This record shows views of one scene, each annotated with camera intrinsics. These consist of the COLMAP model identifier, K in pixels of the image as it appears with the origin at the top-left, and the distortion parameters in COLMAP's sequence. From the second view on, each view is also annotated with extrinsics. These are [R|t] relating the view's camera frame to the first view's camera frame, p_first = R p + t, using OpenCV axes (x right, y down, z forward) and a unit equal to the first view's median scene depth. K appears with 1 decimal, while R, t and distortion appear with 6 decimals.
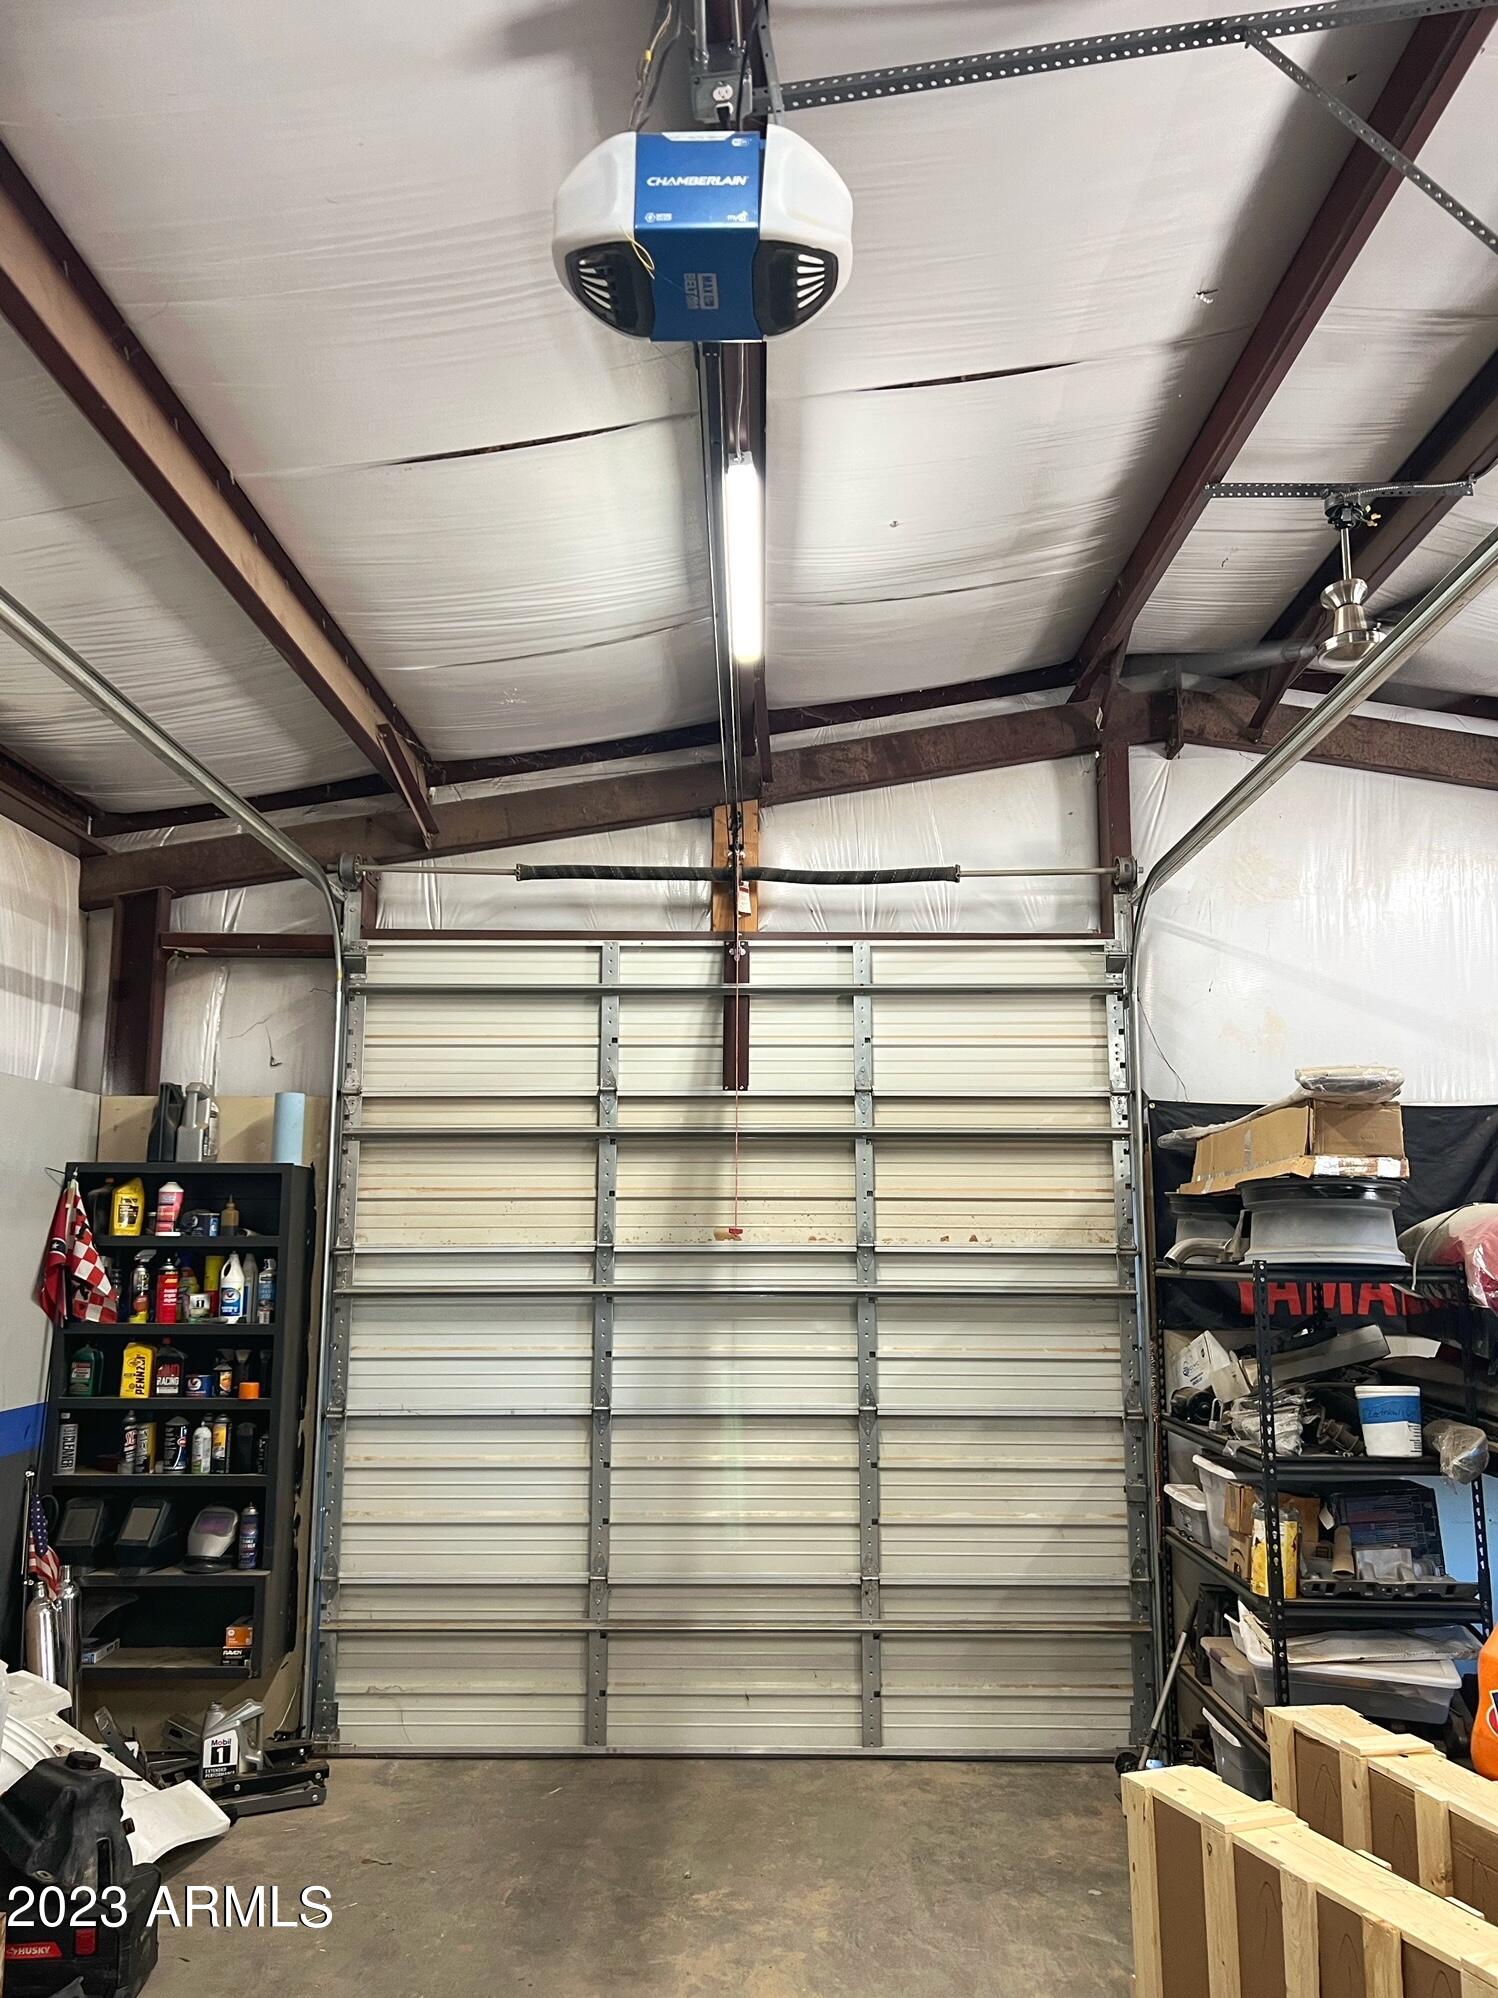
lens RADIAL K [[1517.5, 0, 740.0], [0, 1517.5, 1012.5], [0, 0, 1]] dist [0.096233, -0.187359]
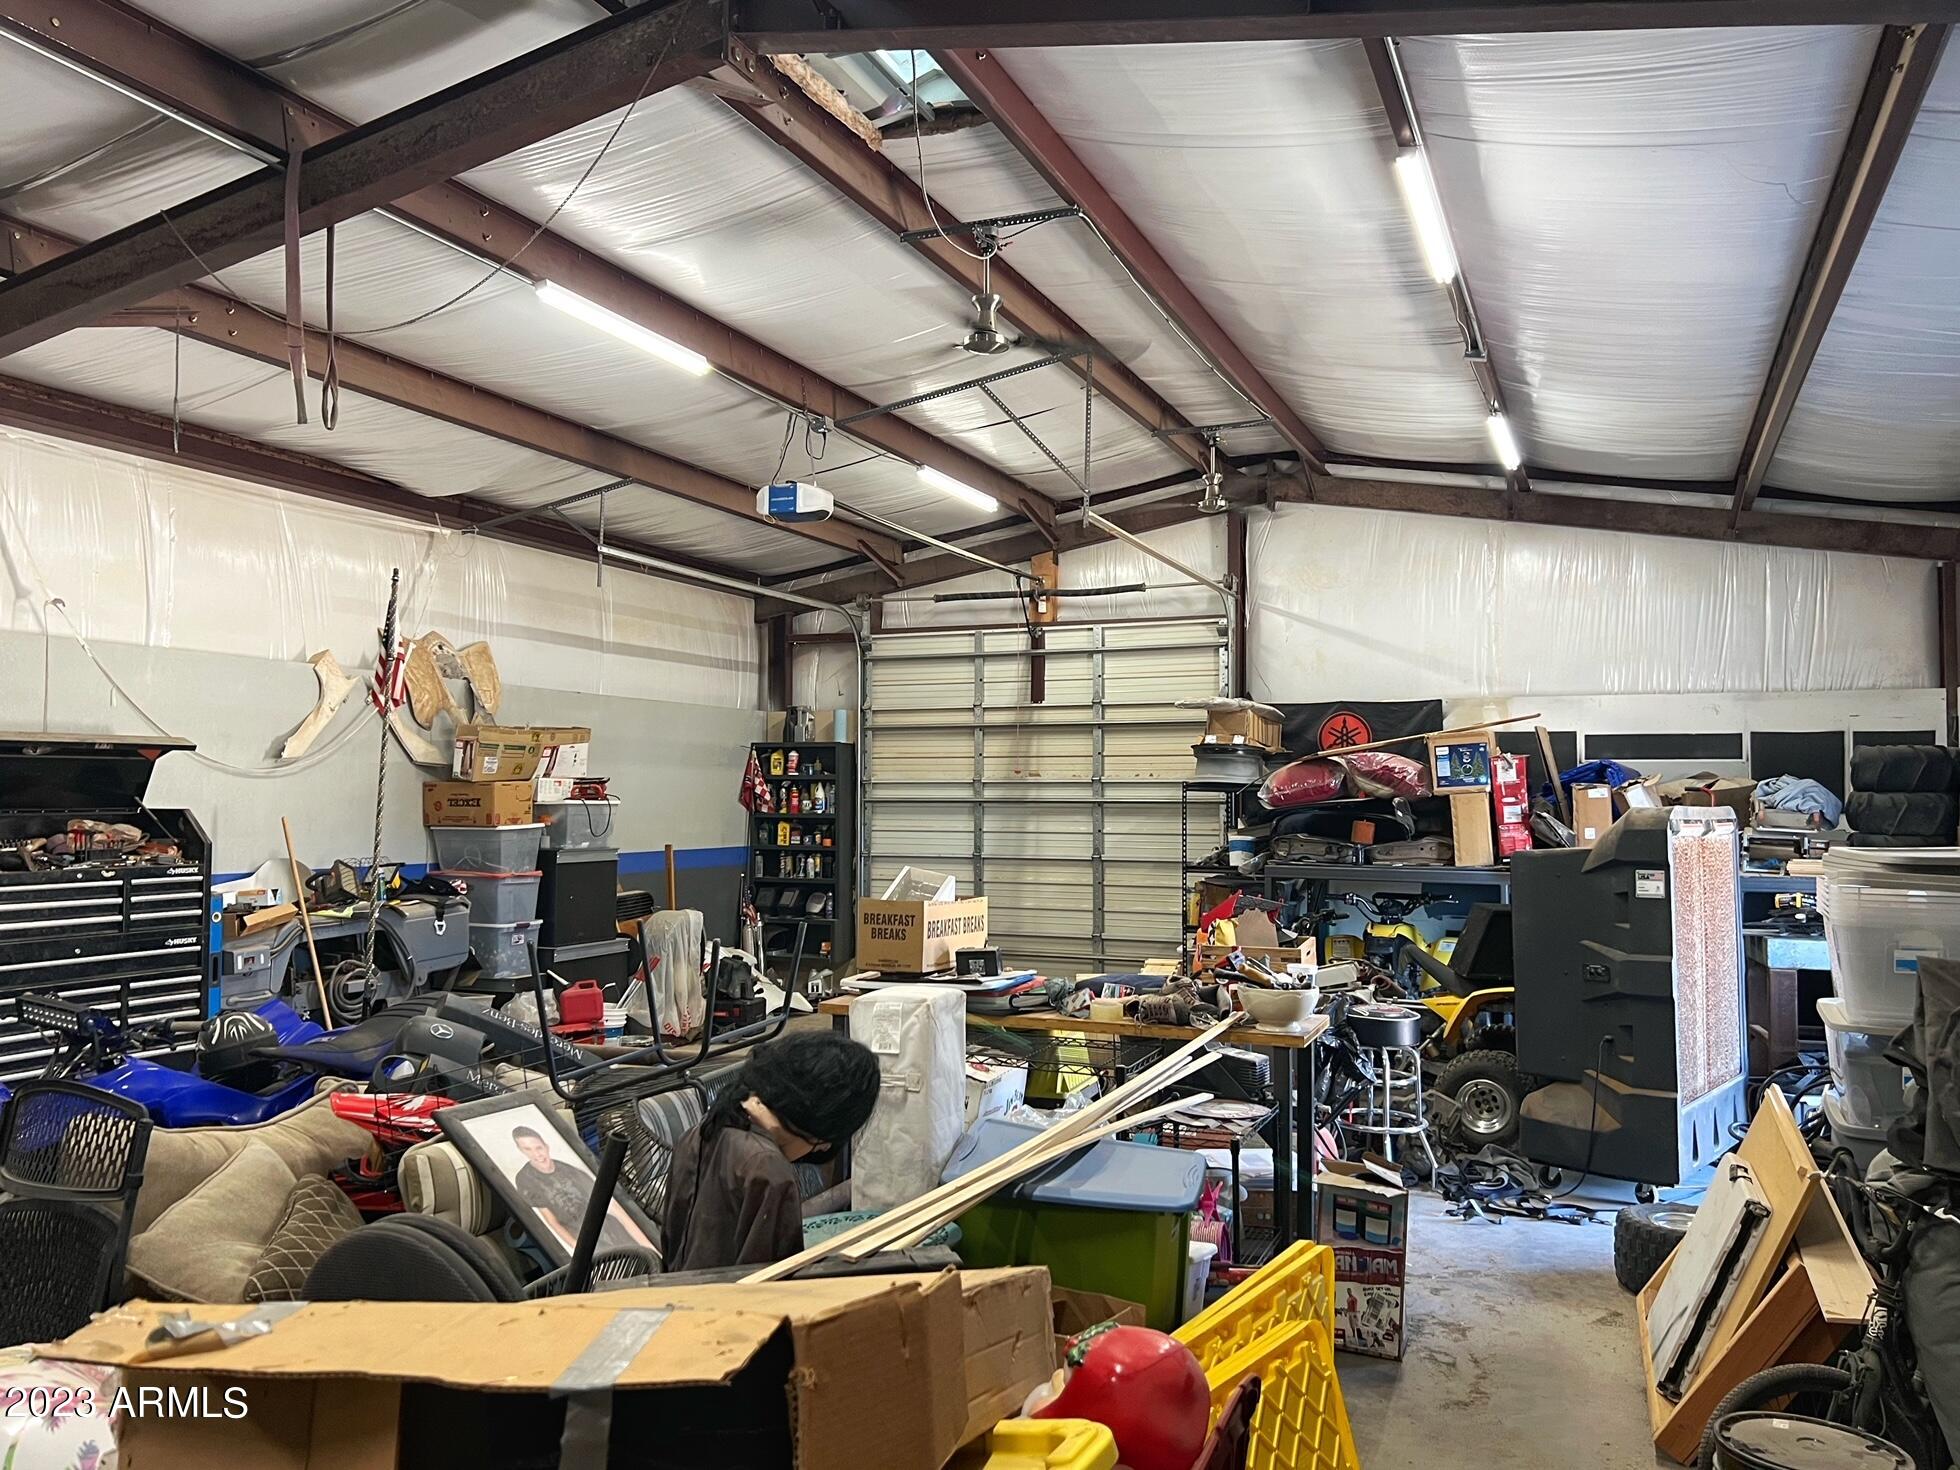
lens RADIAL K [[1533.0, 0, 1003.5], [0, 1533.0, 765.1], [0, 0, 1]] dist [0.069421, -0.001698]
pose [[0.924717, -0.007582, -0.380581, 0.747616], [0.057339, 0.991168, 0.119572, -0.116036], [0.376313, -0.132392, 0.916985, -0.916541]]
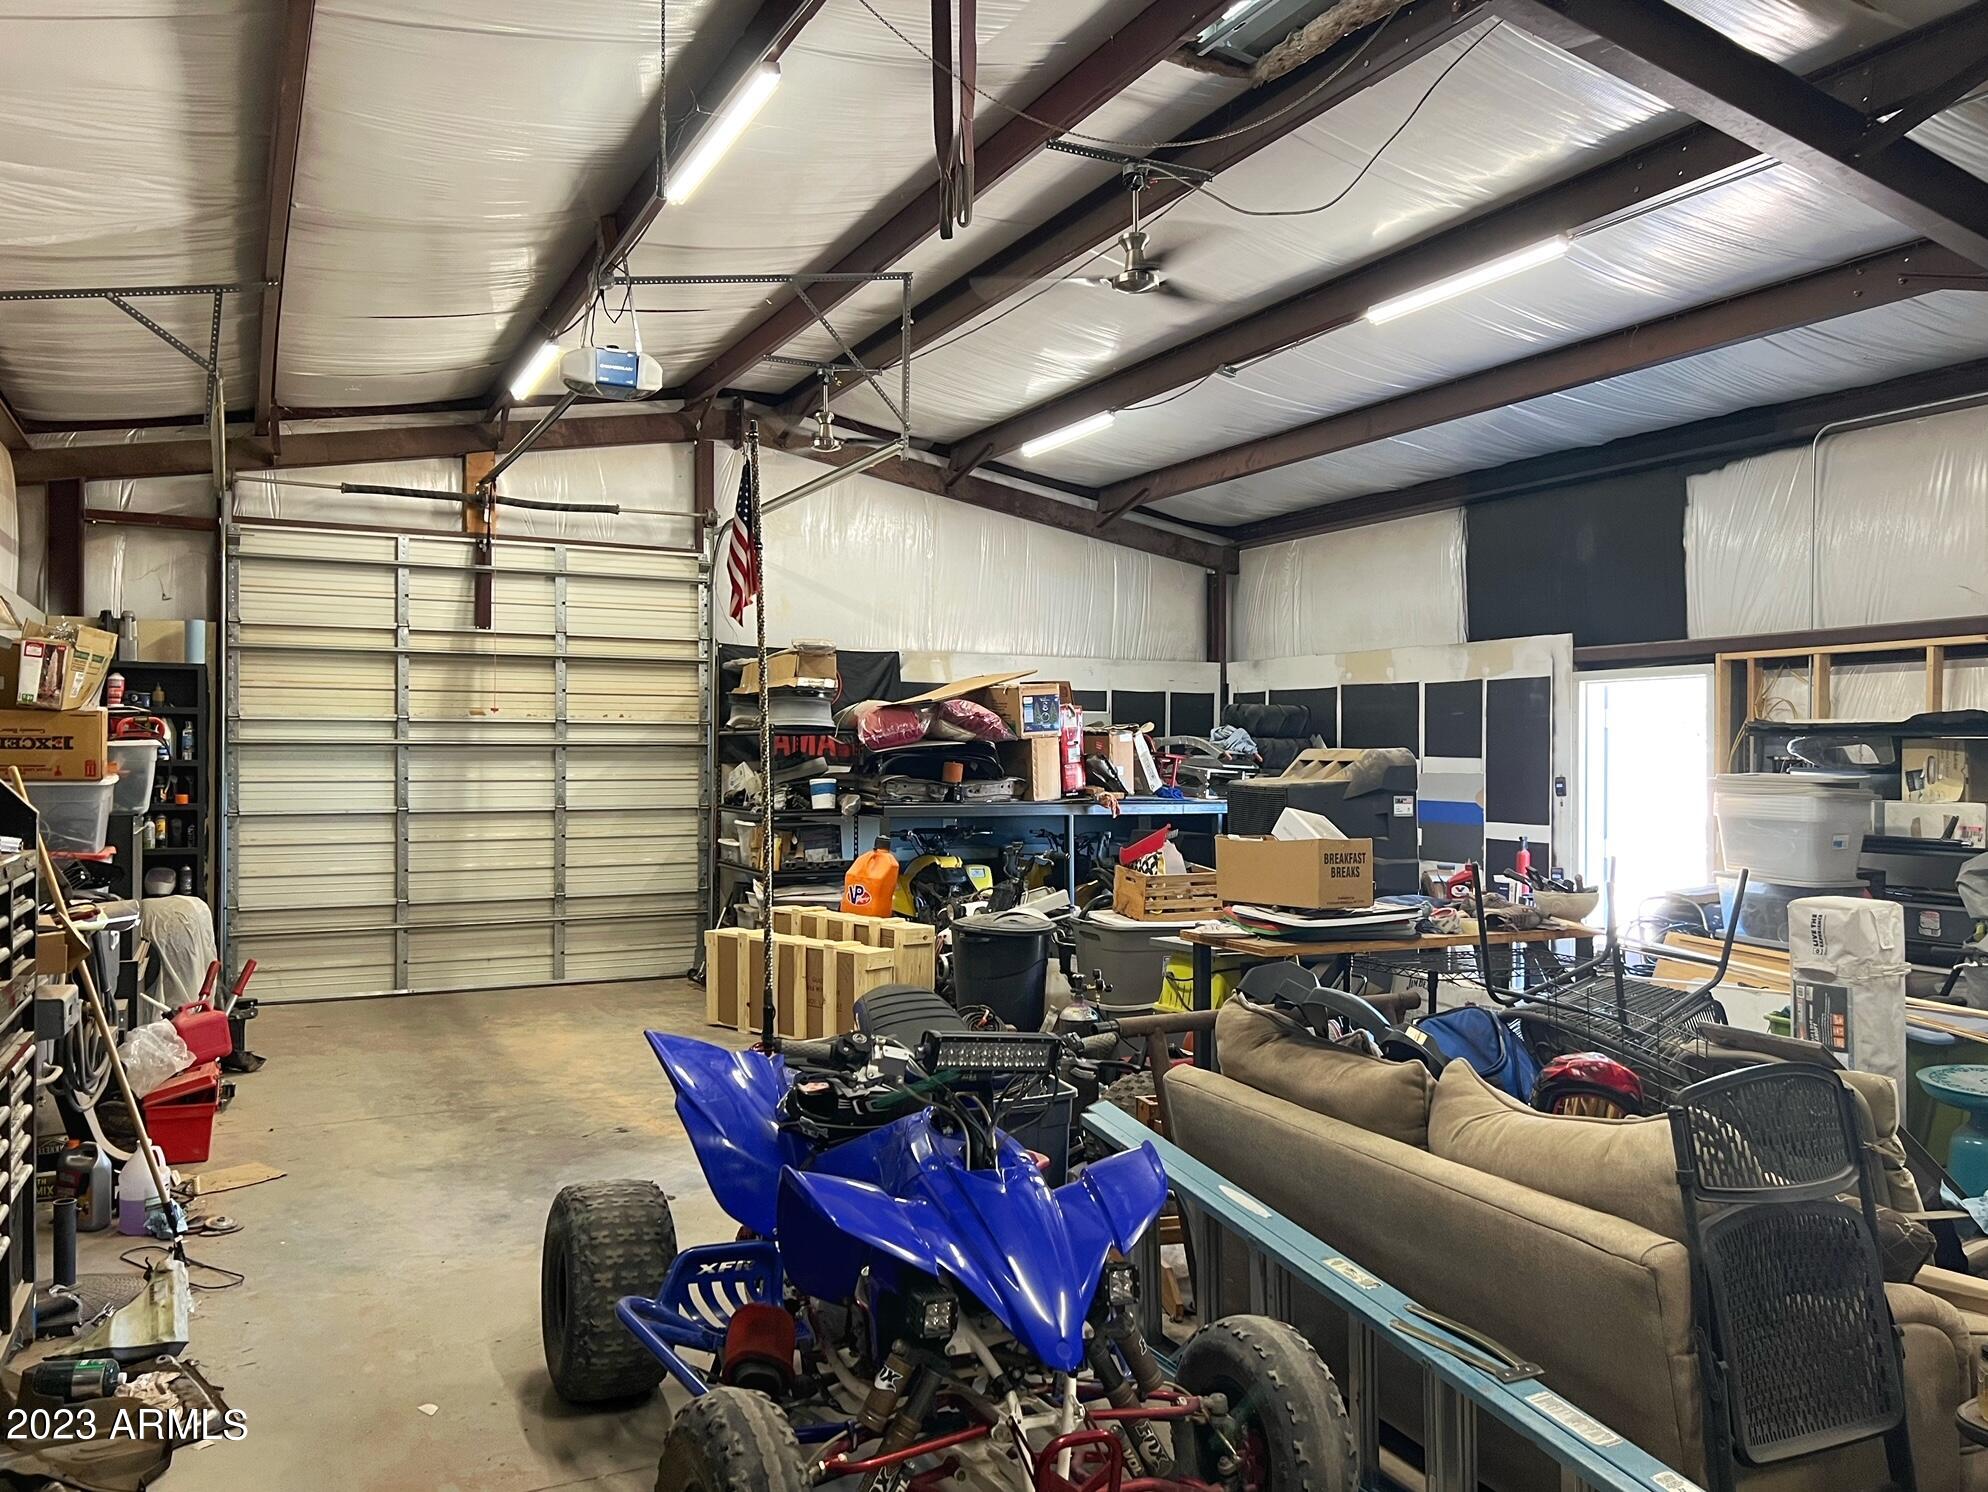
lens RADIAL K [[1509.9, 0, 1017.8], [0, 1509.9, 754.4], [0, 0, 1]] dist [0.096233, -0.187359]
pose [[0.882614, -0.000022, 0.470098, -0.286223], [-0.074670, 0.987298, 0.140240, -0.097405], [-0.464130, -0.158881, 0.871401, -0.821792]]
